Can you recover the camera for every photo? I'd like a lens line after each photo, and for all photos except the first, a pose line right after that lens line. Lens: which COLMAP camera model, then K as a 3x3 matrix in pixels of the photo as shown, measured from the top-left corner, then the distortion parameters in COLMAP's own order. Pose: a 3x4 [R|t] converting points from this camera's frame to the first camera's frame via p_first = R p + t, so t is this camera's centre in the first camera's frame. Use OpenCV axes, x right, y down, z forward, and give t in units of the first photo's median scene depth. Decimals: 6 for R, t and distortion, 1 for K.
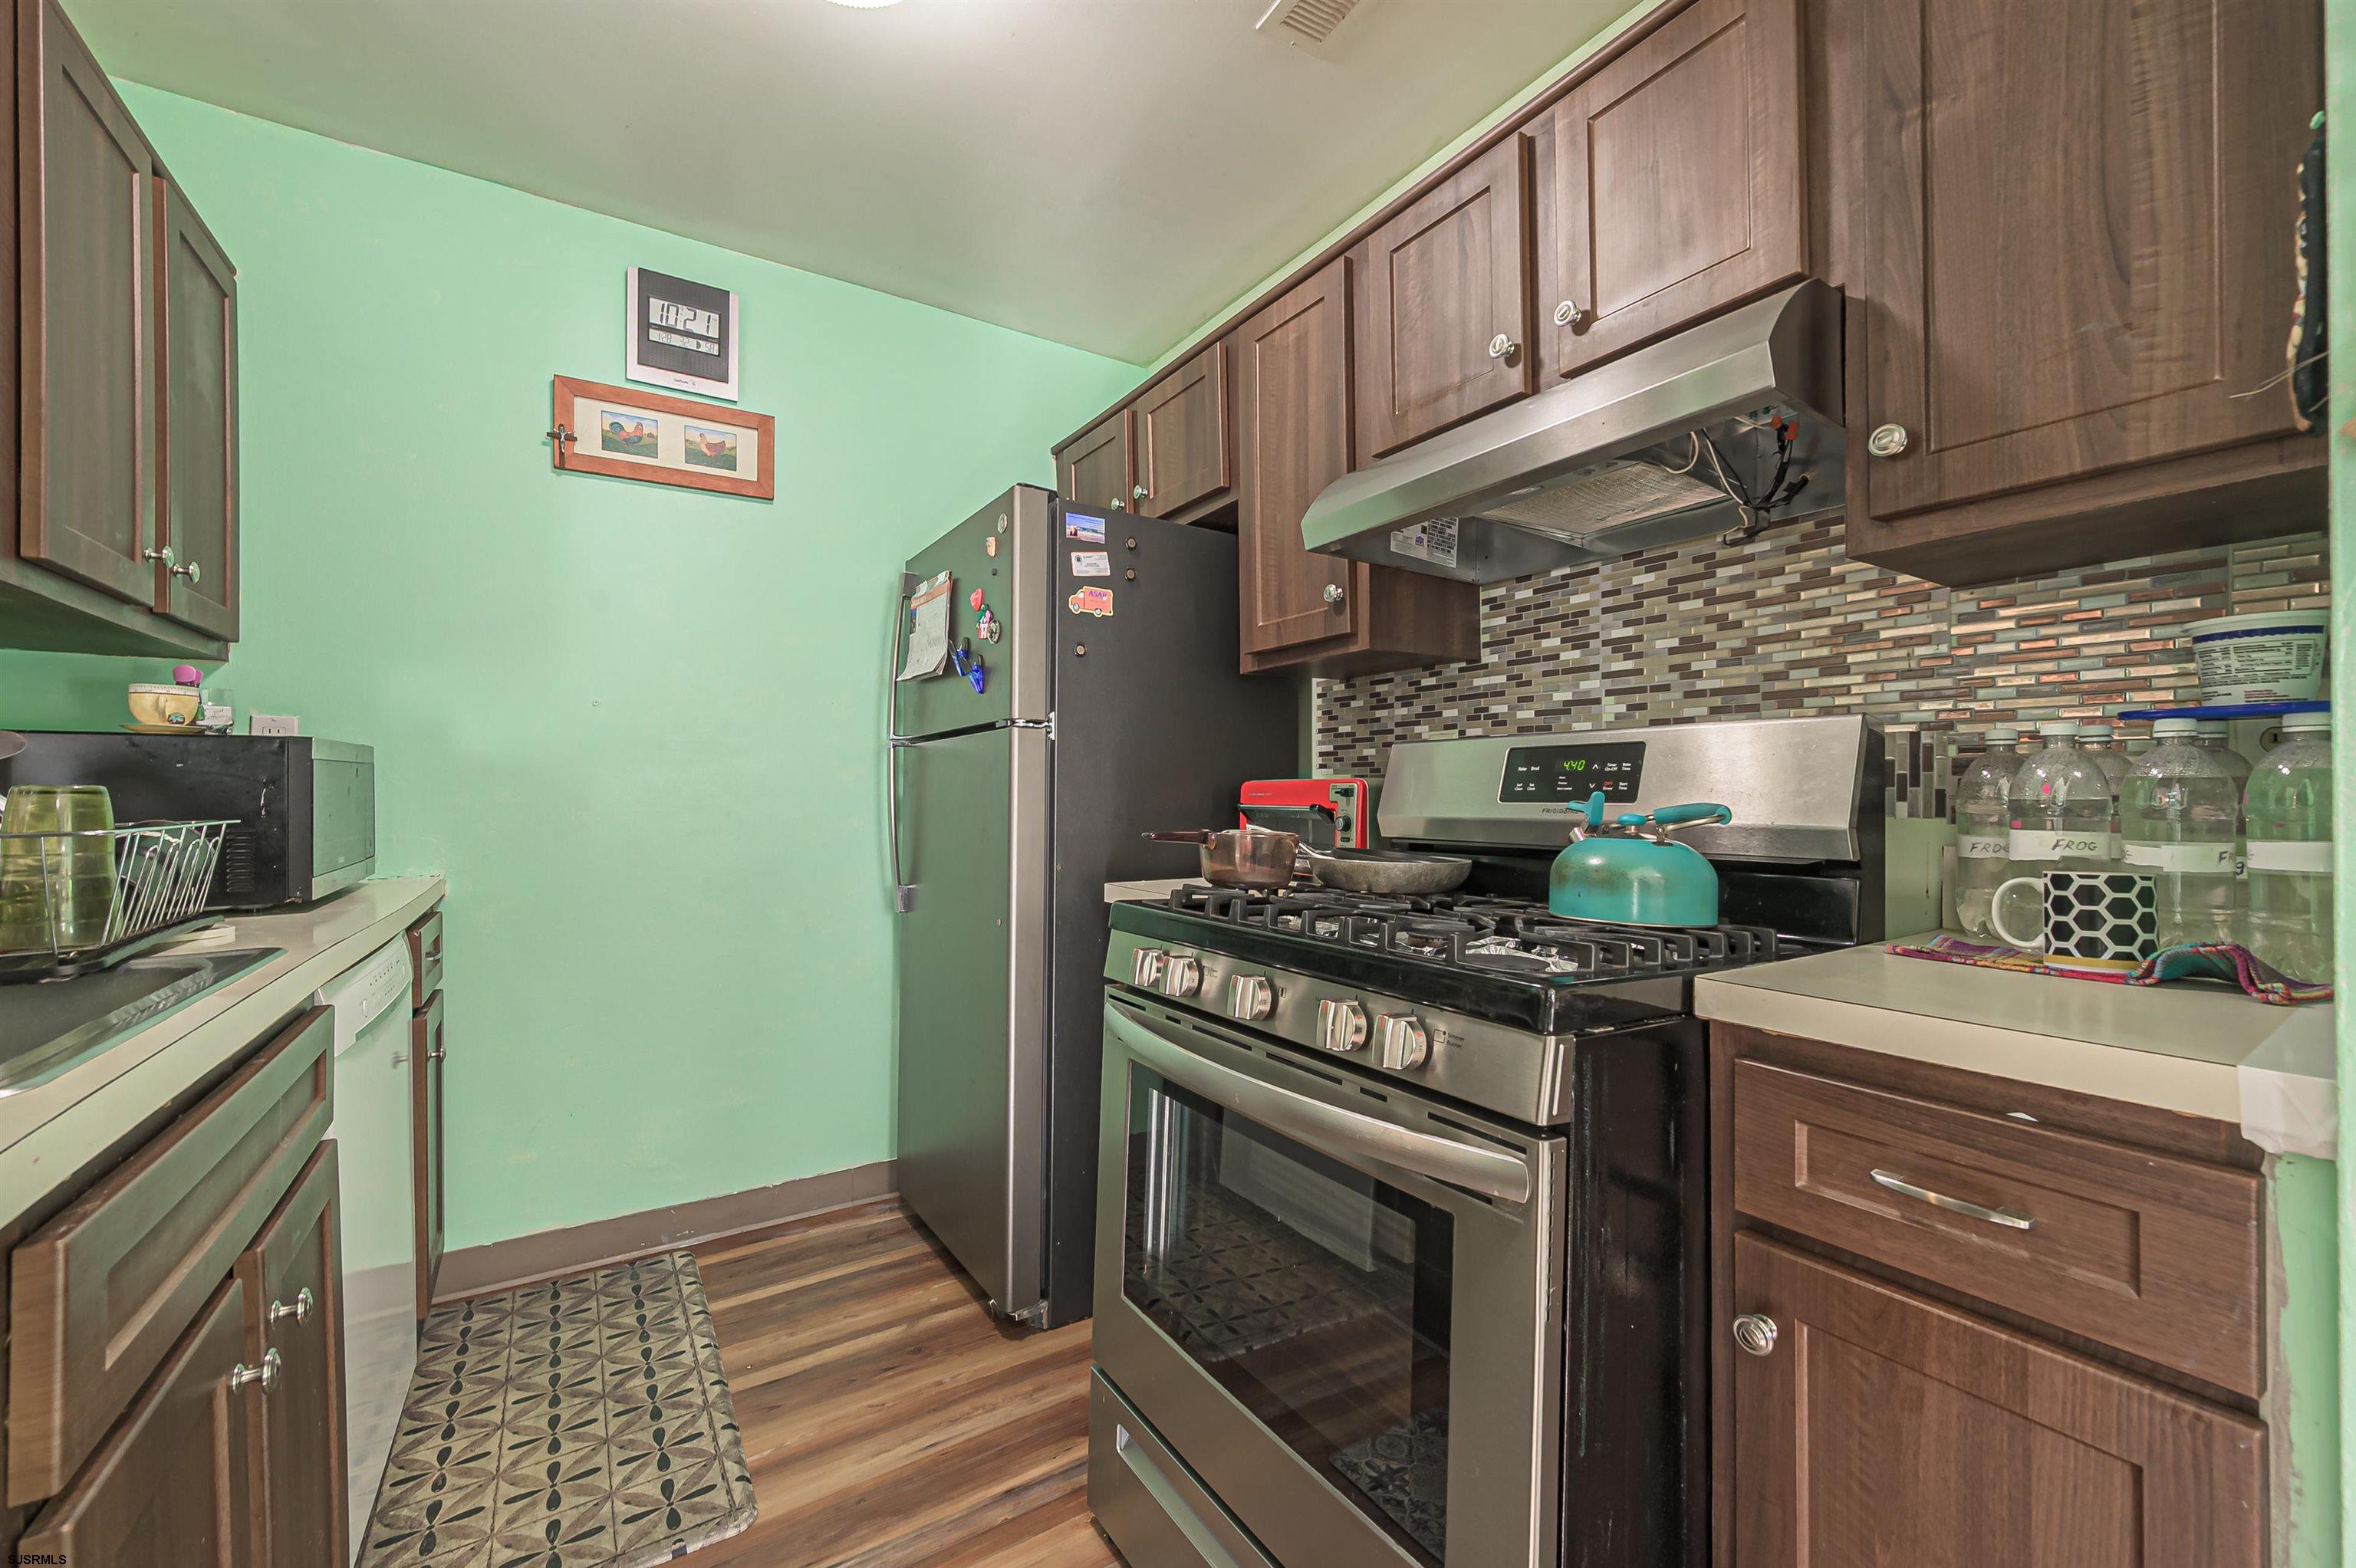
lens RADIAL K [[930.3, 0, 1176.0], [0, 930.3, 785.1], [0, 0, 1]] dist [-0.001444, 0.000414]
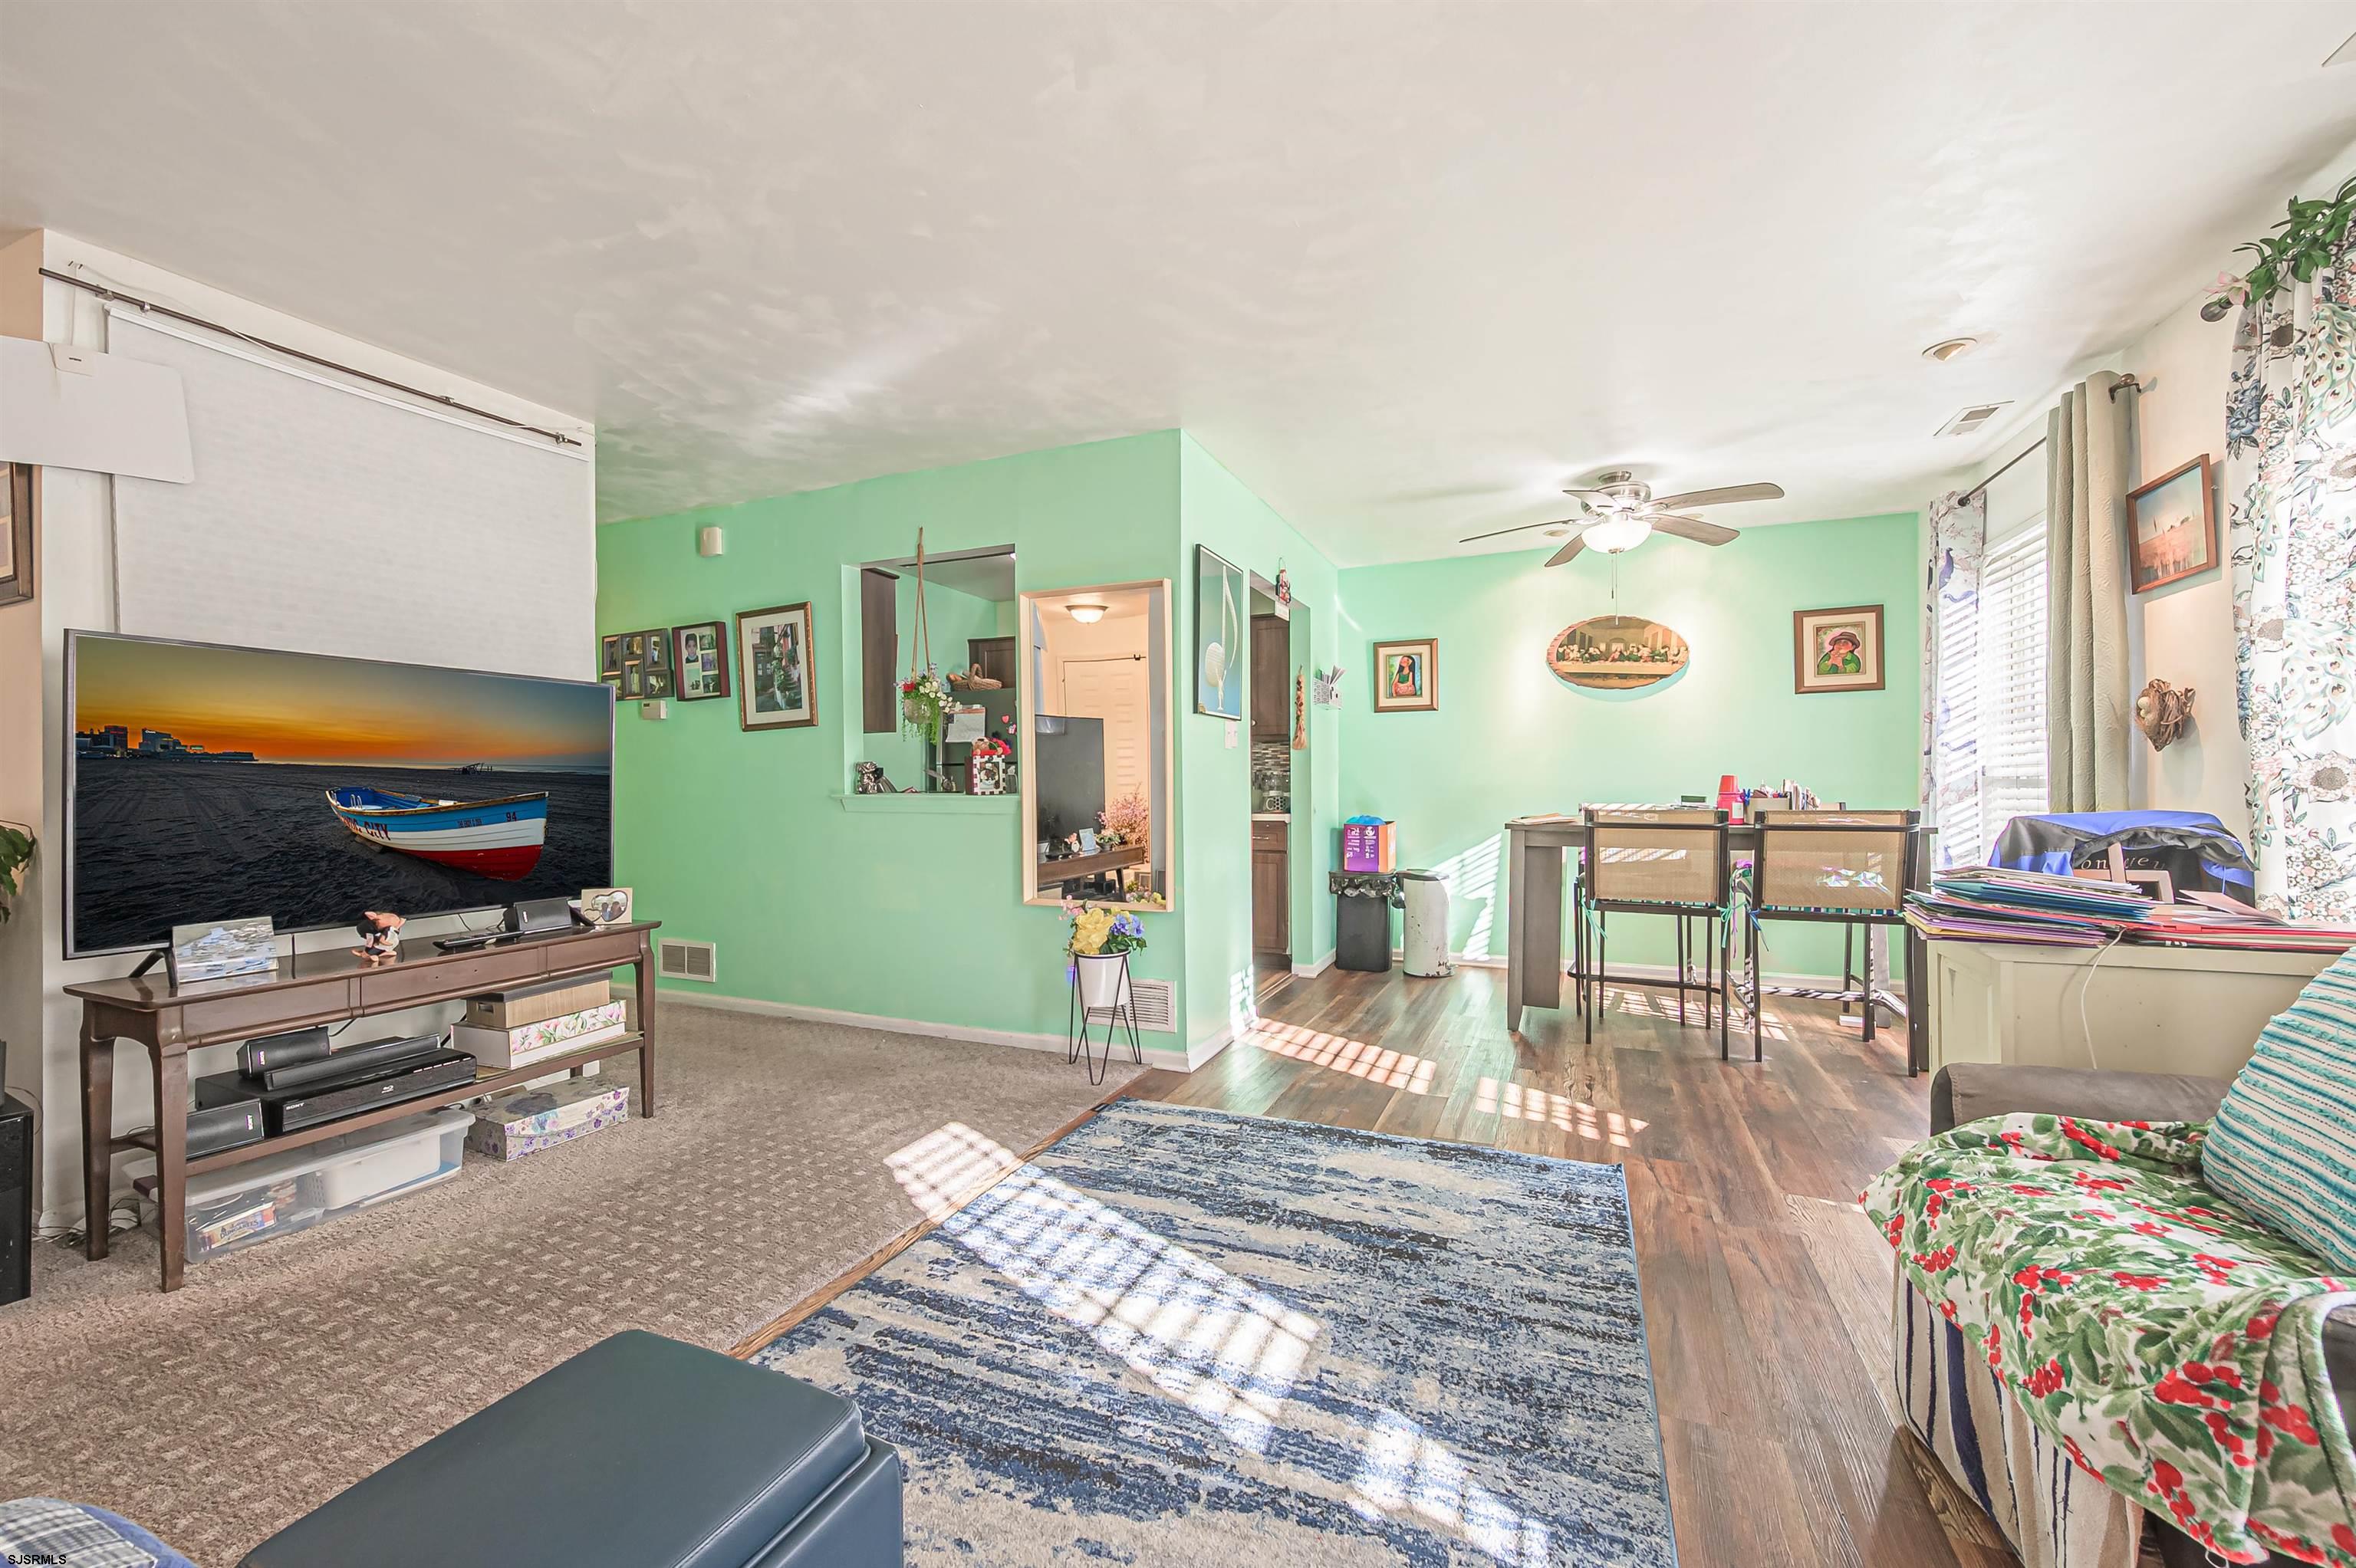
lens RADIAL K [[930.3, 0, 1173.6], [0, 930.3, 784.6], [0, 0, 1]] dist [-0.001444, 0.000414]
pose [[0.831005, 0.000735, 0.556264, -1.750187], [-0.002546, 0.999994, 0.002484, -0.001561], [-0.556259, -0.003480, 0.831002, -2.167623]]
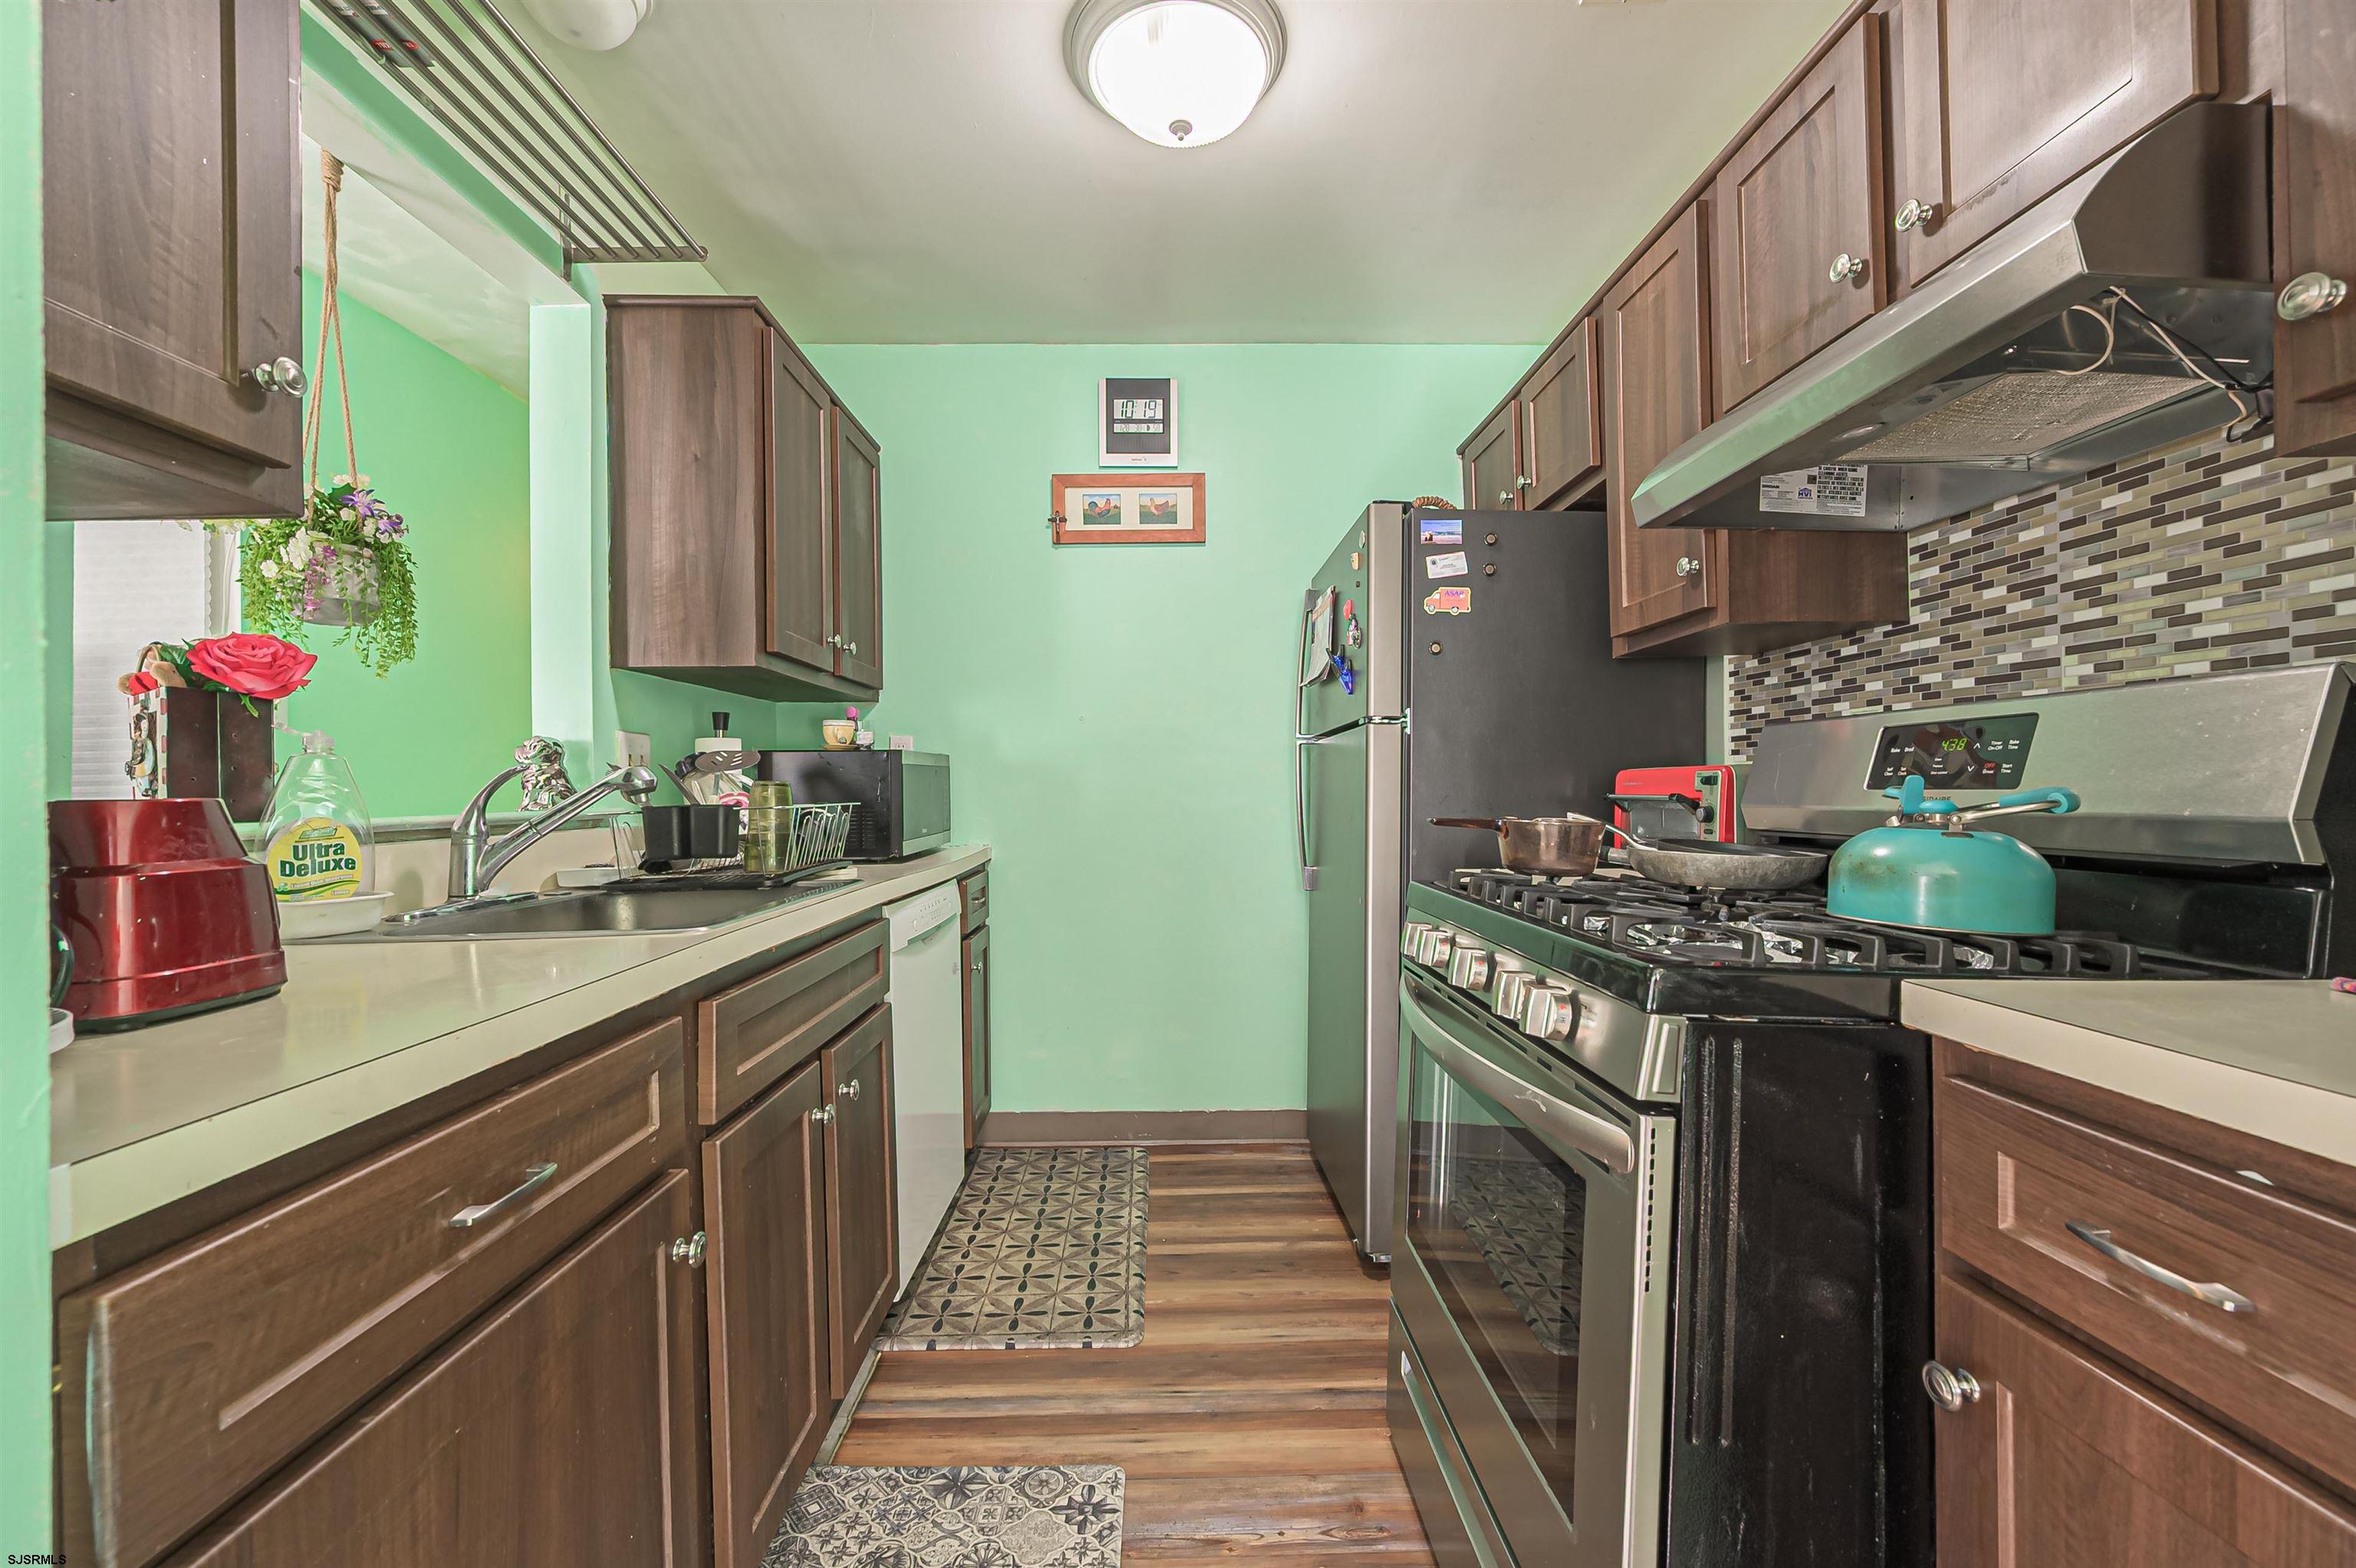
lens RADIAL K [[930.3, 0, 1174.2], [0, 930.3, 783.6], [0, 0, 1]] dist [-0.001444, 0.000414]
pose [[0.850686, -0.006755, -0.525631, 0.238119], [0.008673, 0.999962, 0.001185, 0.005716], [0.525603, -0.005567, 0.850712, -0.067067]]
